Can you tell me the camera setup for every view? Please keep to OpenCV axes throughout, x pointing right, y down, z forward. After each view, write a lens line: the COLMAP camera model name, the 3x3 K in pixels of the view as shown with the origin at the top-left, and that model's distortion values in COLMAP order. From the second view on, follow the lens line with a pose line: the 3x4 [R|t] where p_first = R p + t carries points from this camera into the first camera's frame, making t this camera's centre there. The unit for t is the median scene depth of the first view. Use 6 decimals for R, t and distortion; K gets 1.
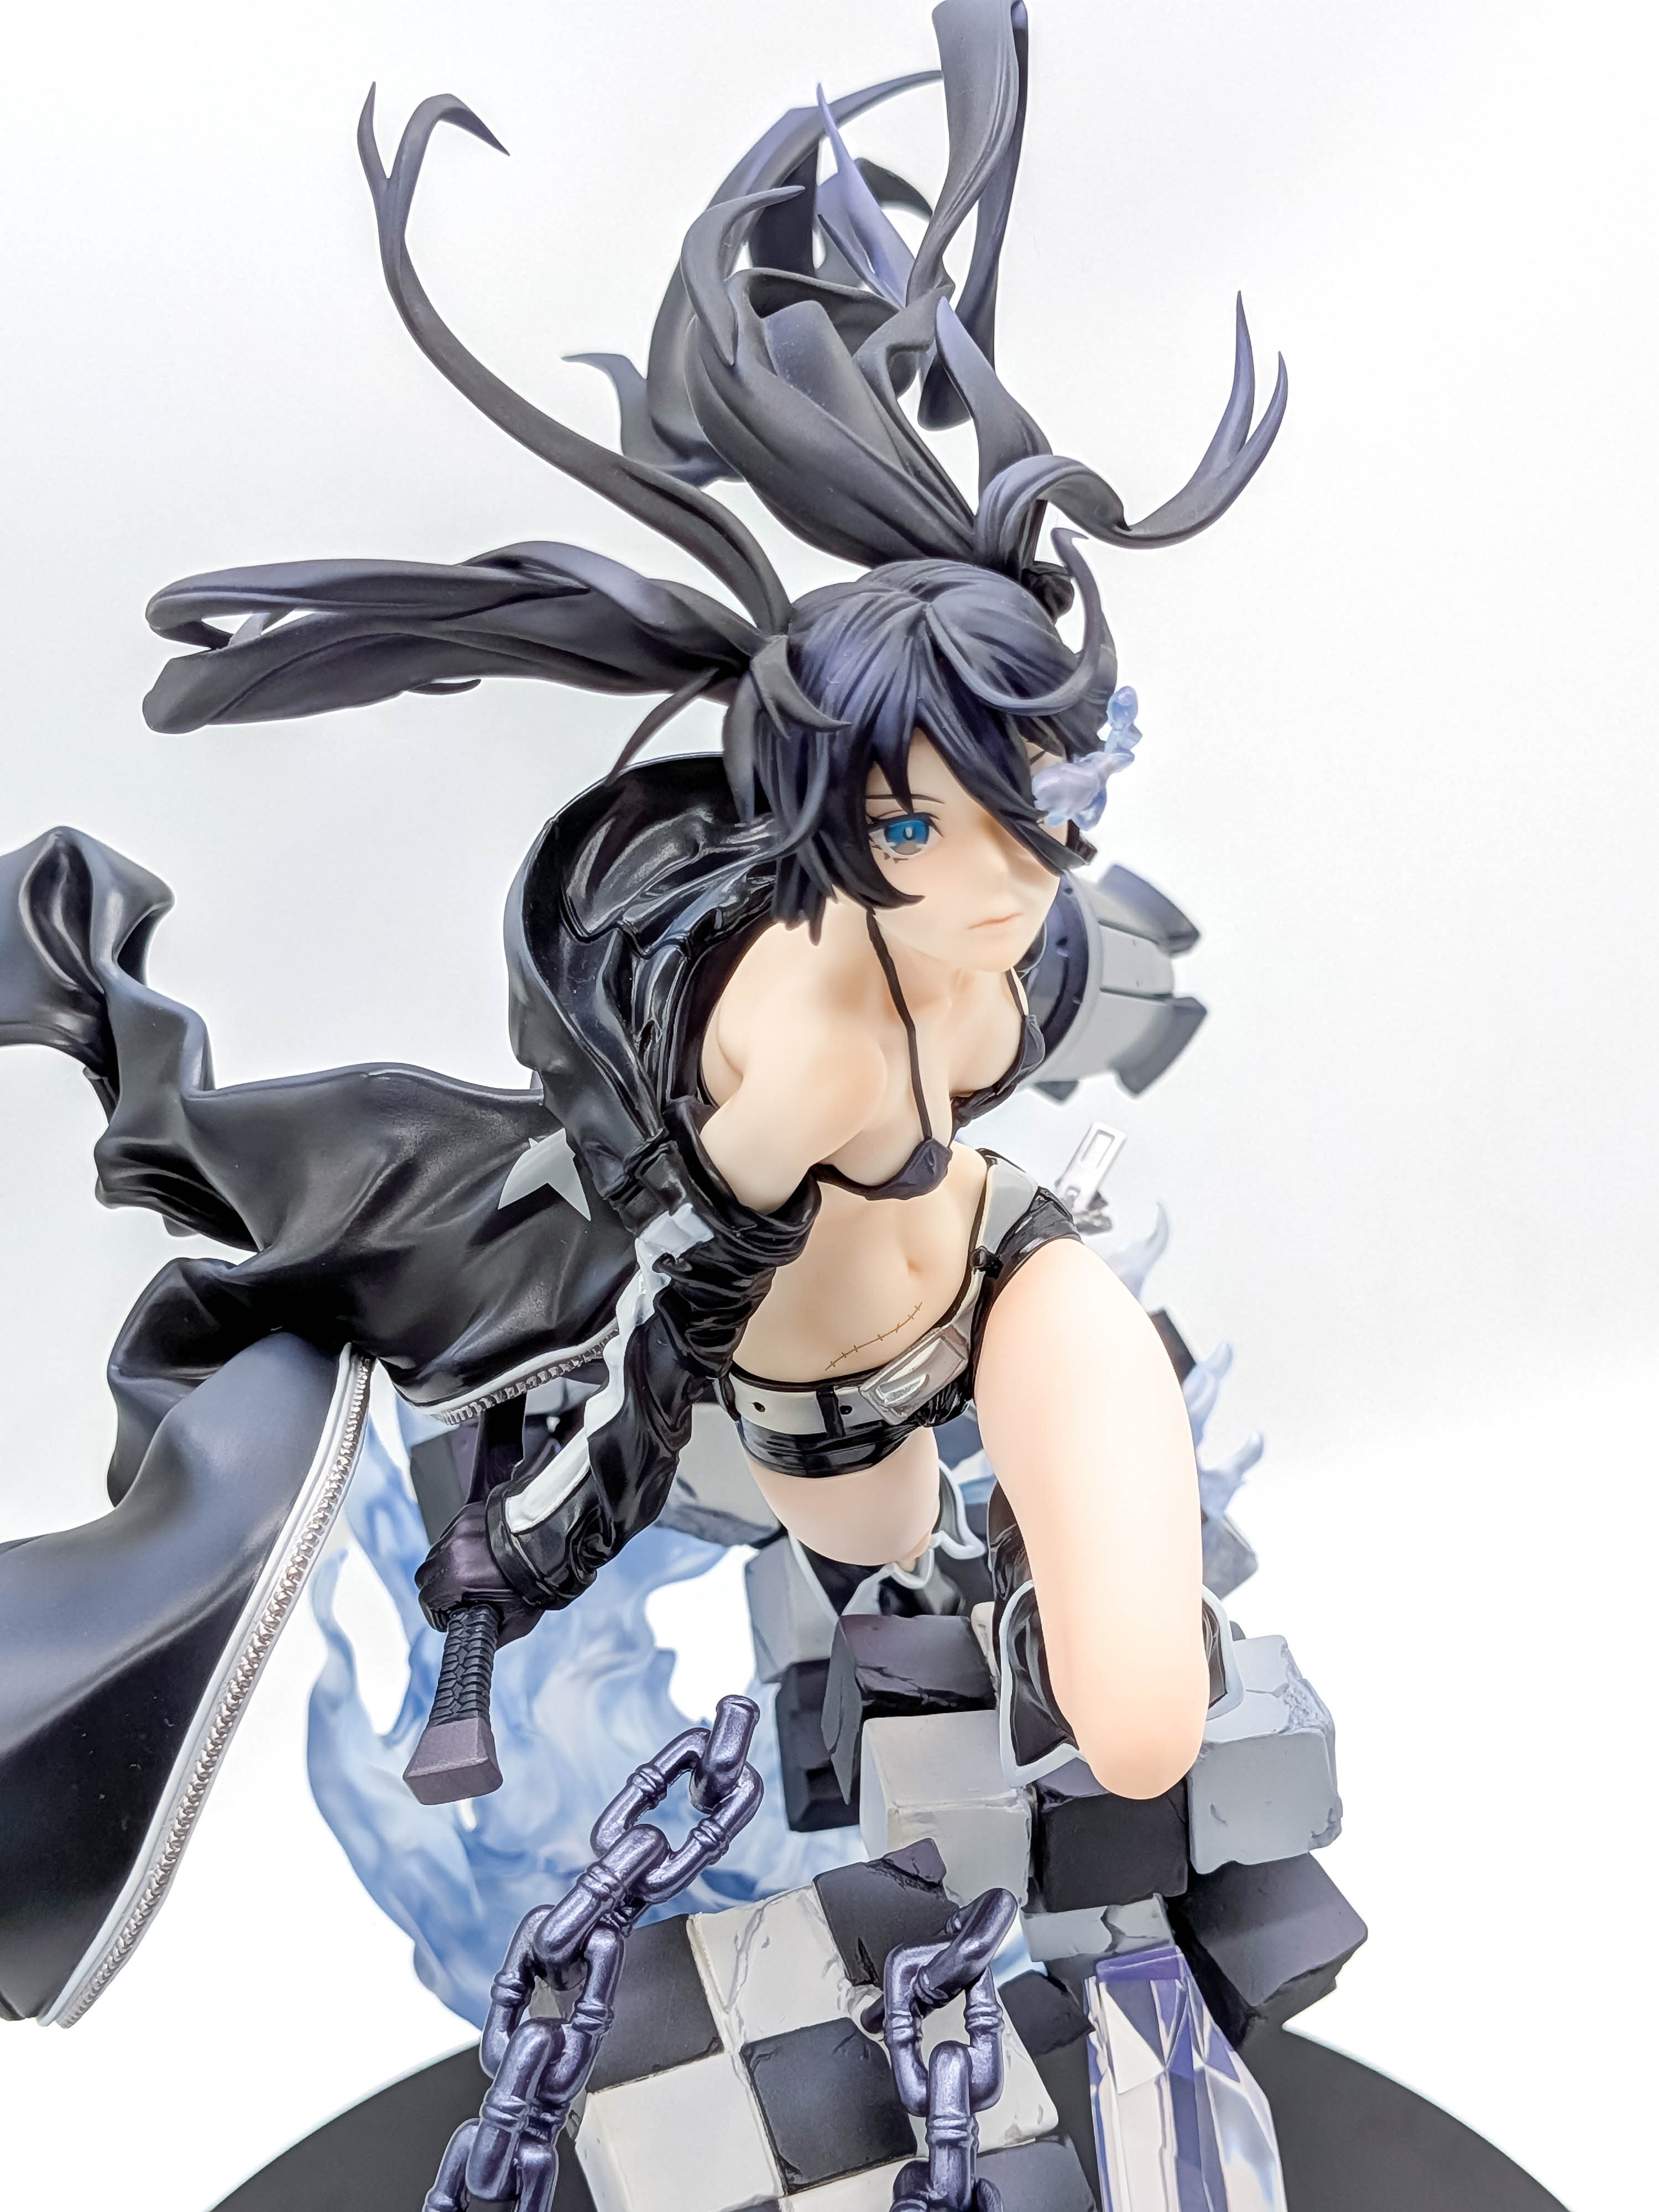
lens RADIAL K [[3280.7, 0, 946.5], [0, 3280.7, 1076.0], [0, 0, 1]] dist [0.081055, -0.101416]
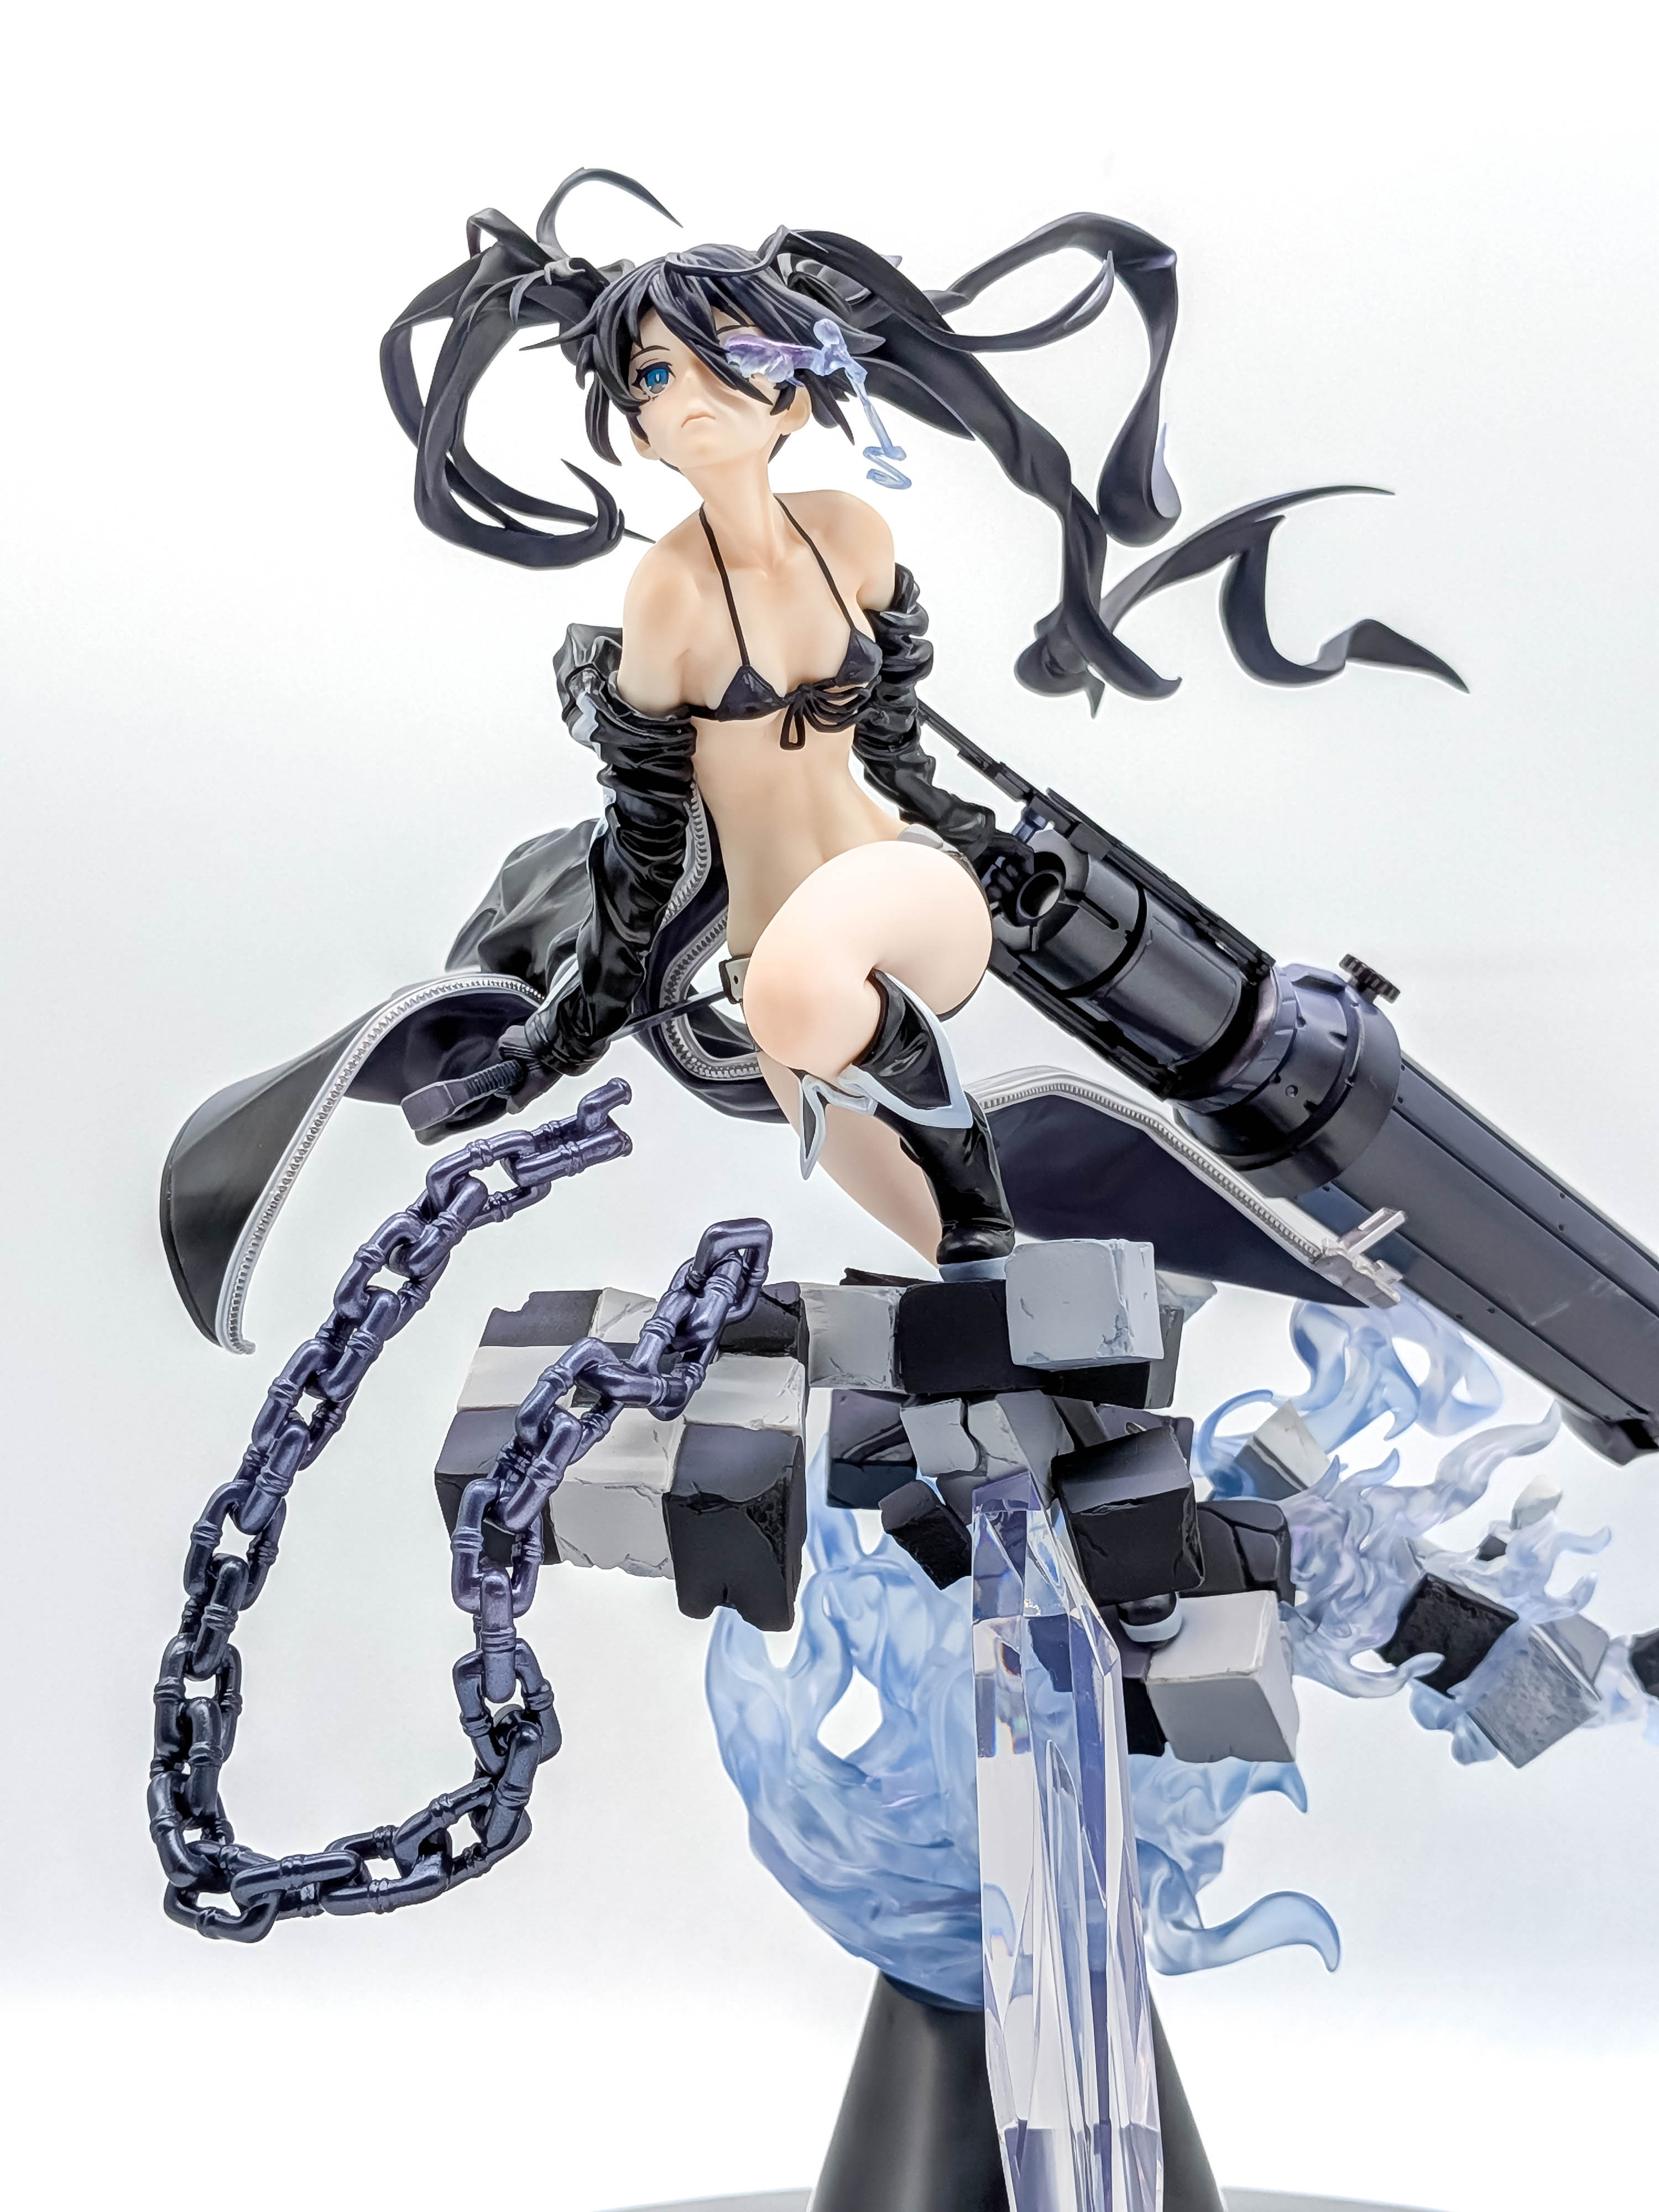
lens RADIAL K [[3258.9, 0, 799.0], [0, 3258.9, 1070.2], [0, 0, 1]] dist [0.086534, -0.062399]
pose [[0.836576, -0.059688, -0.544590, 0.766413], [-0.204338, 0.888321, -0.411257, 0.743902], [0.508317, 0.455328, 0.730951, -0.000008]]
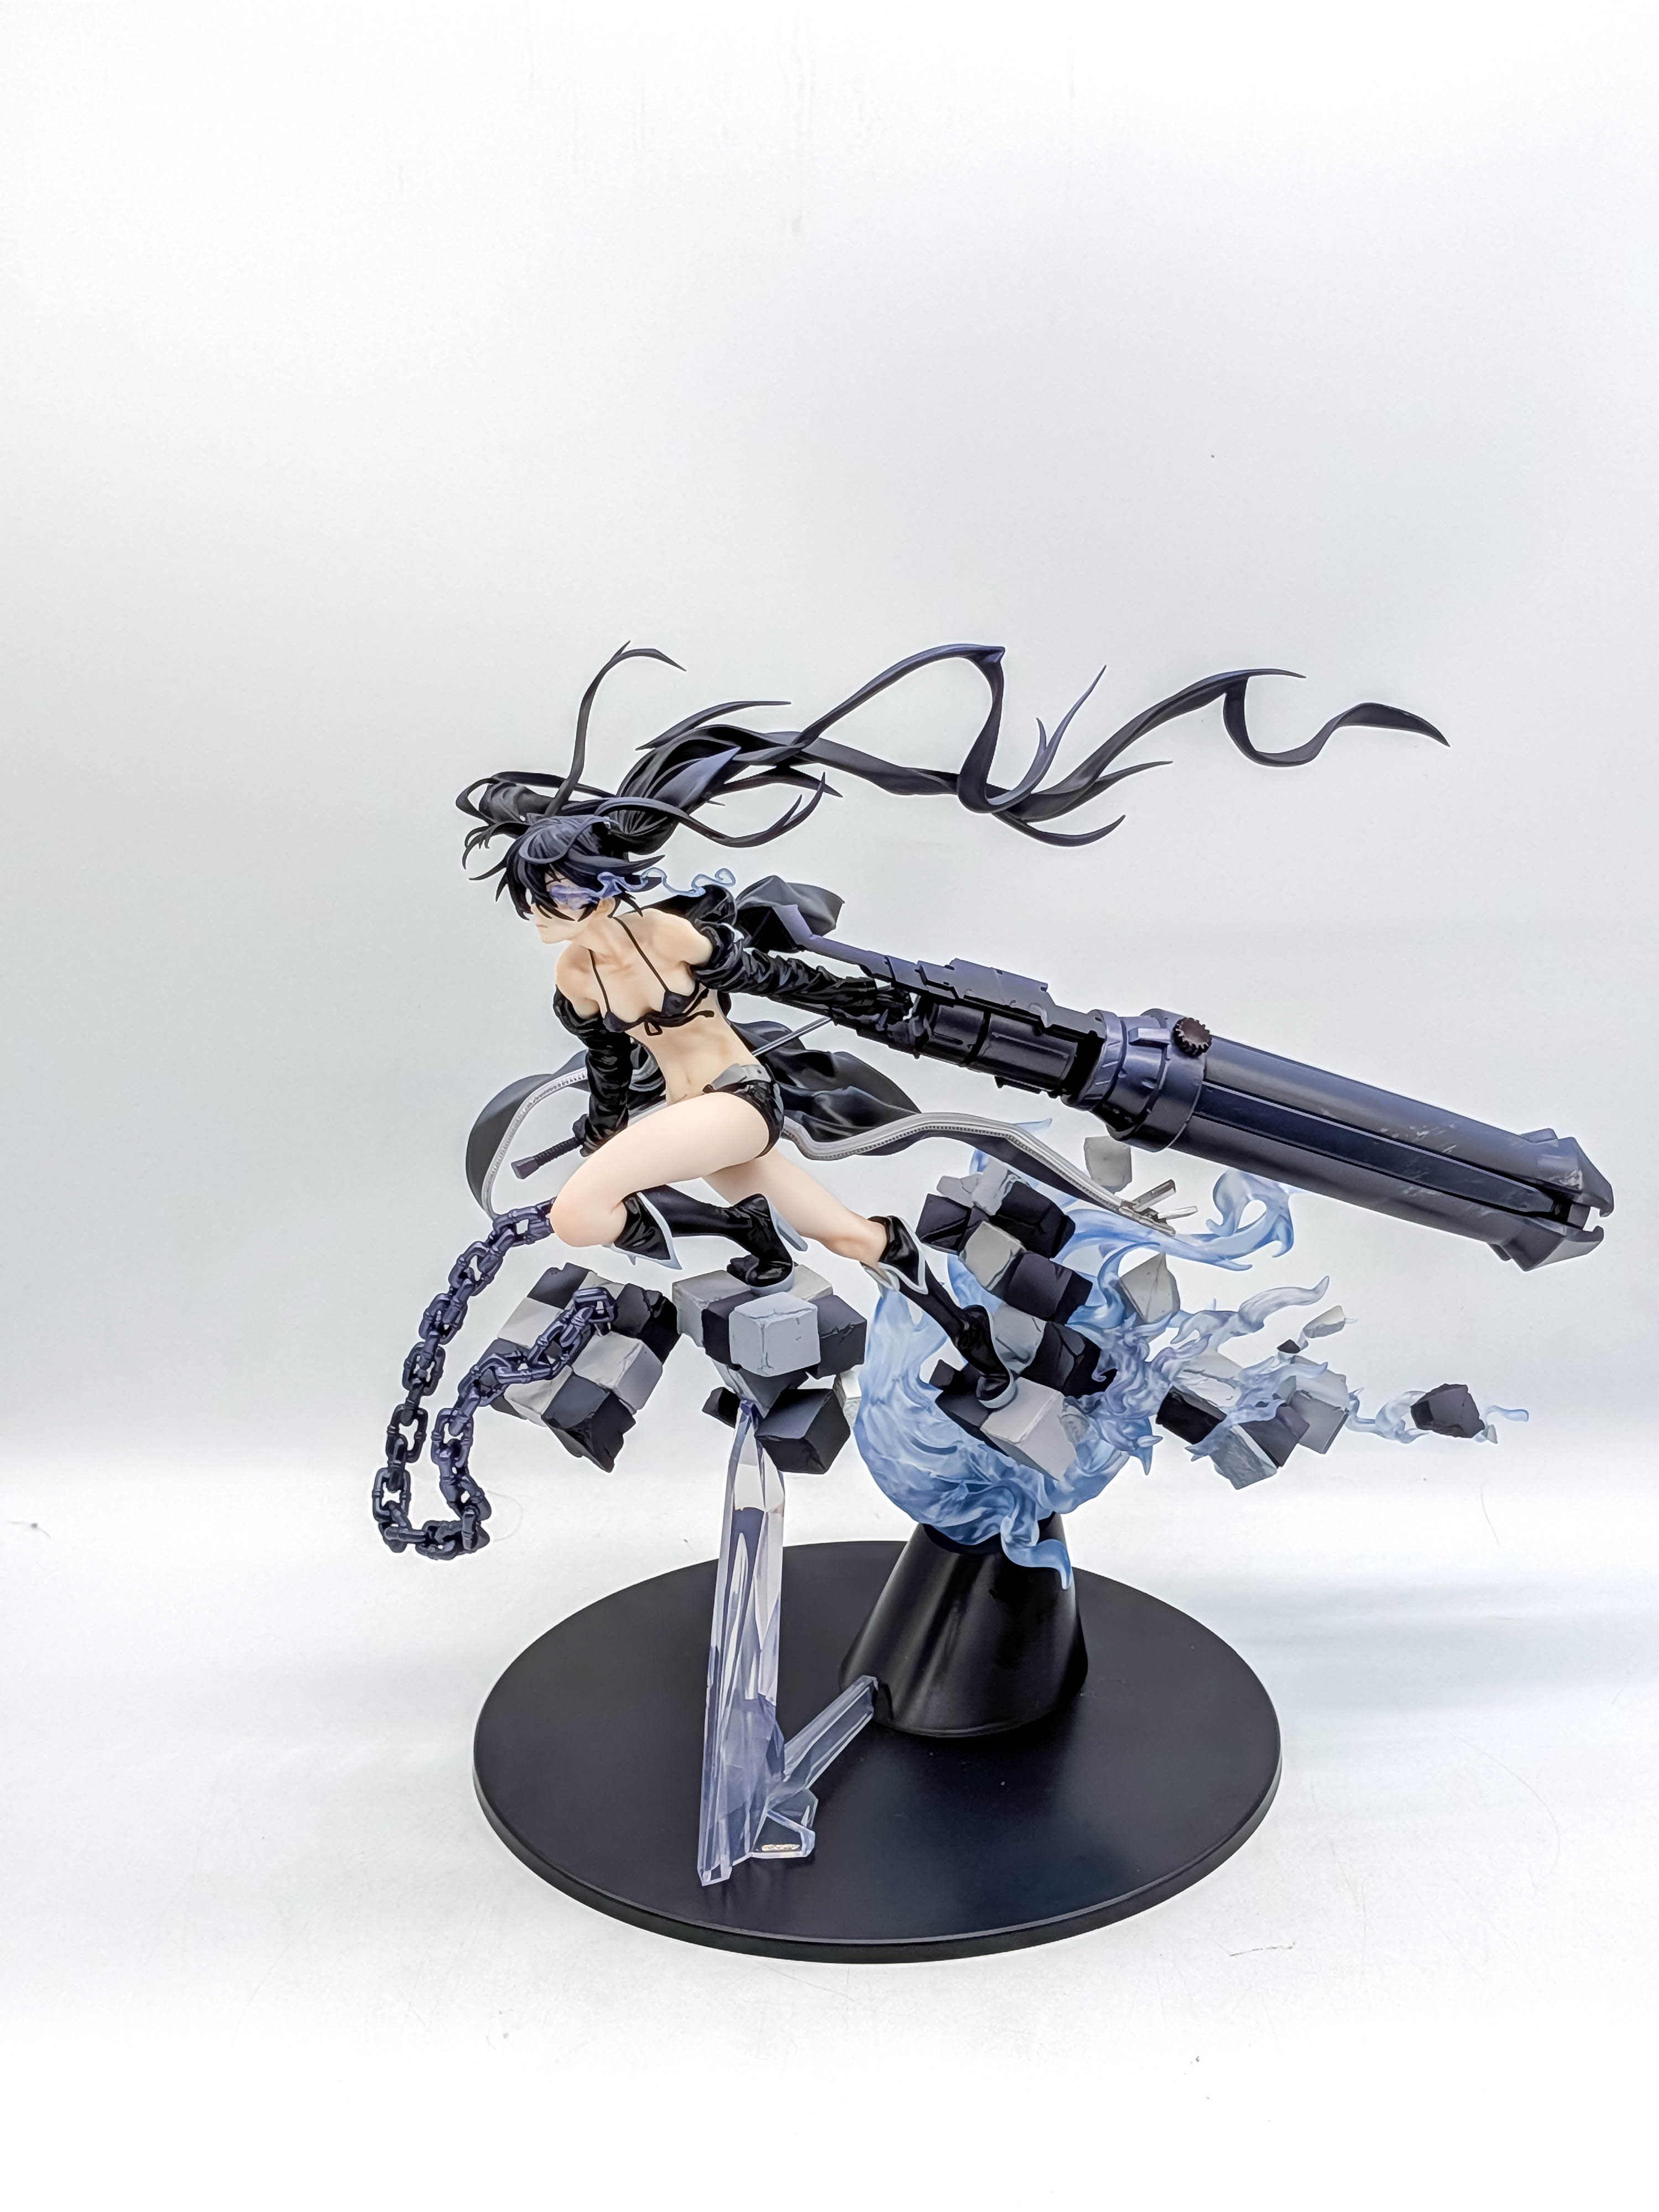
lens RADIAL K [[3302.3, 0, 935.5], [0, 3302.3, 1109.4], [0, 0, 1]] dist [0.086975, -0.166873]
pose [[0.425122, 0.314238, -0.848838, 2.488749], [-0.343652, 0.923617, 0.169810, -0.470908], [0.837362, 0.219515, 0.500639, -0.206697]]
